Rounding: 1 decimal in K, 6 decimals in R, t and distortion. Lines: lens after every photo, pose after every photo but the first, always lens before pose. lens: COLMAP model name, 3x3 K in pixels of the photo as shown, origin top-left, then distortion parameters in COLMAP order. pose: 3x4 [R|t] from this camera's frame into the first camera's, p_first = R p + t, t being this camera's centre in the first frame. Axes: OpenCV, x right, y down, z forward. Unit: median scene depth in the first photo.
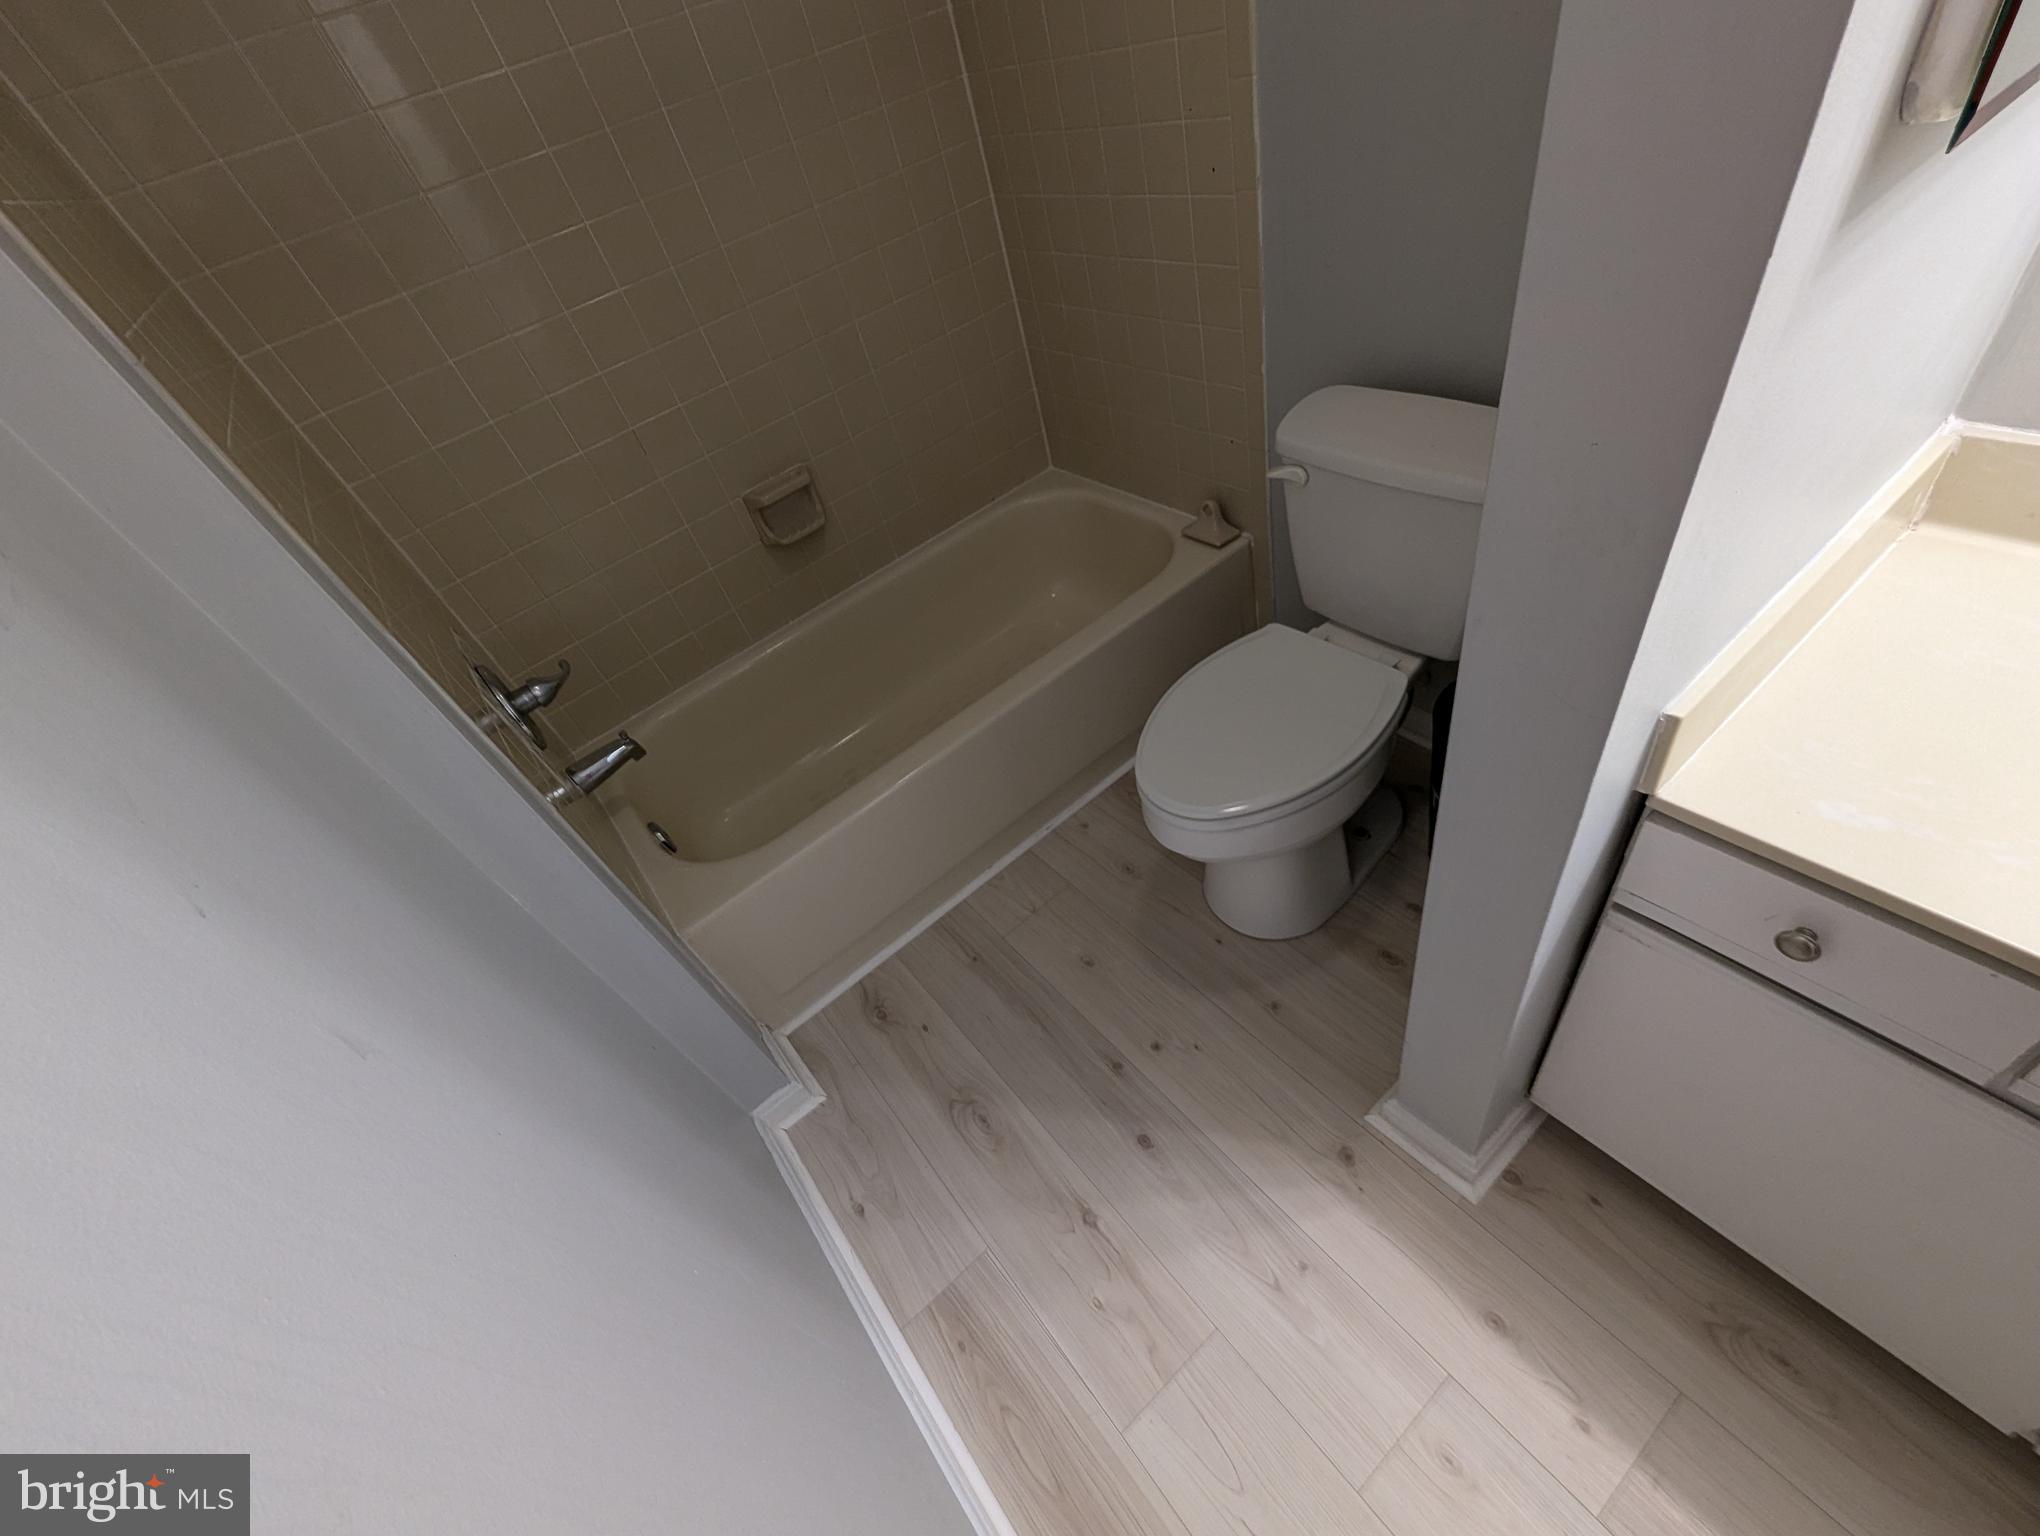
lens RADIAL K [[854.7, 0, 1028.9], [0, 854.7, 779.7], [0, 0, 1]] dist [0.017081, -0.003523]
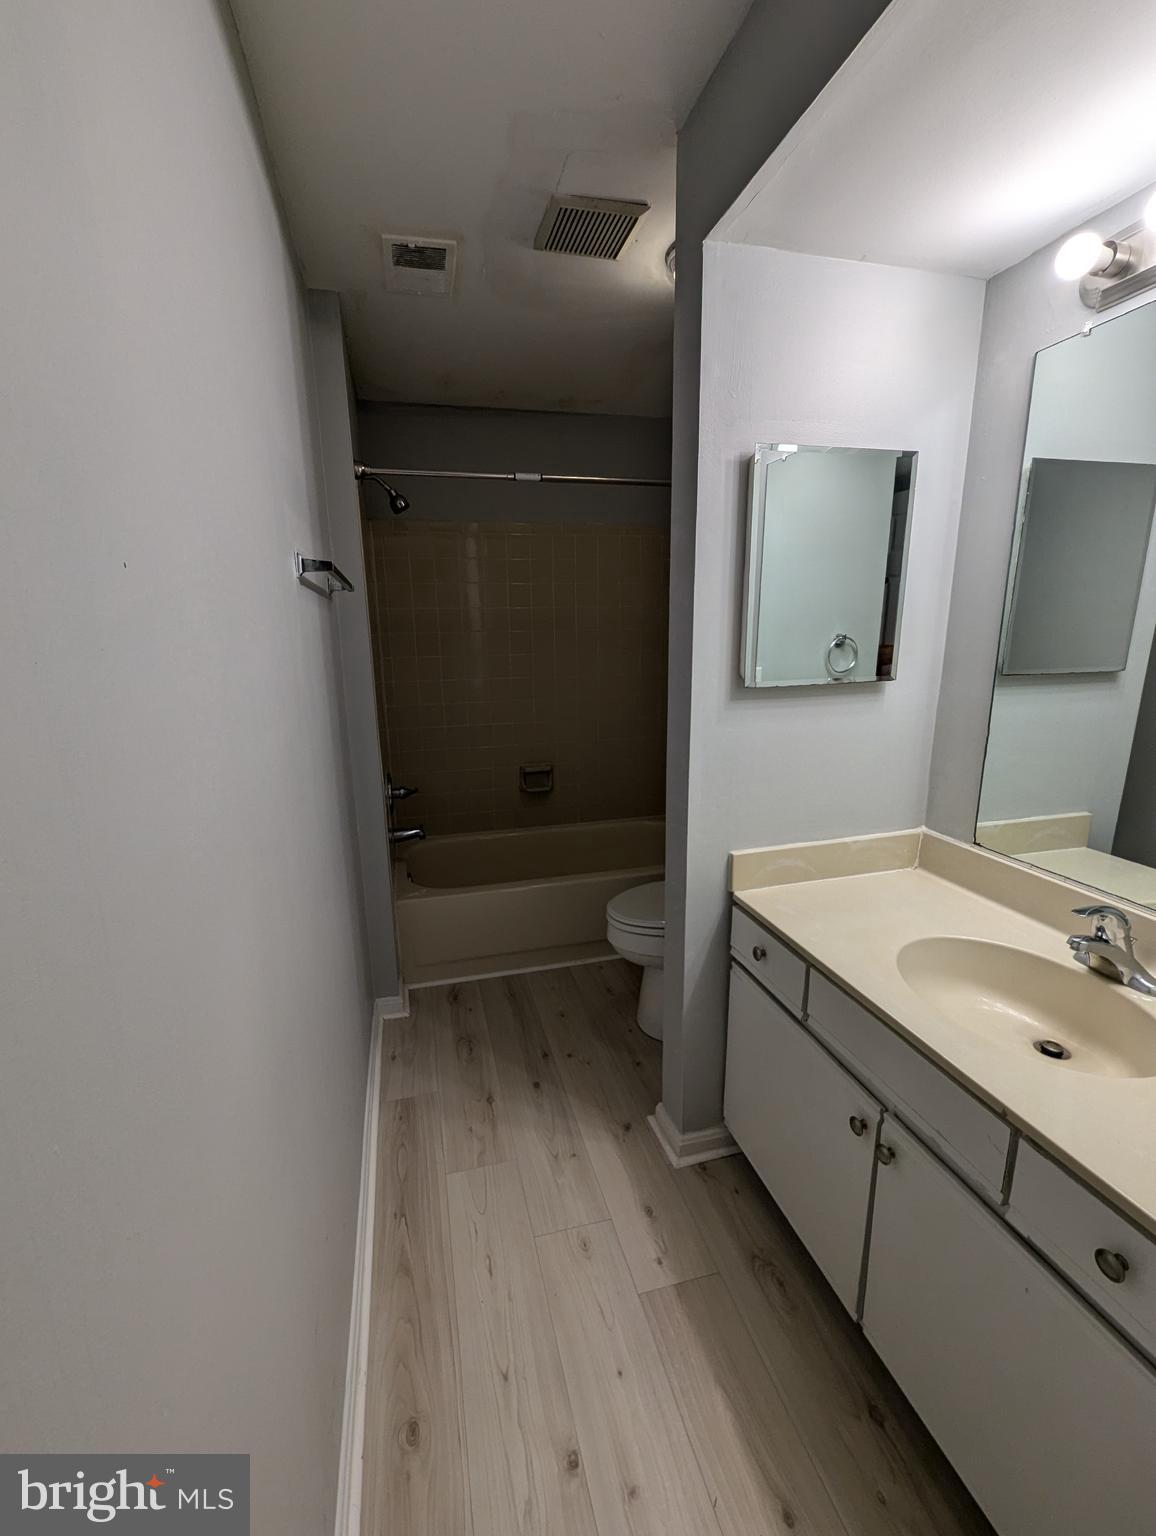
lens RADIAL K [[643.5, 0, 573.2], [0, 643.5, 769.9], [0, 0, 1]] dist [0.017081, -0.003523]
pose [[0.894770, 0.294249, -0.335864, 0.501483], [-0.420468, 0.808416, -0.411910, 0.436613], [0.150314, 0.509784, 0.847069, -0.550842]]
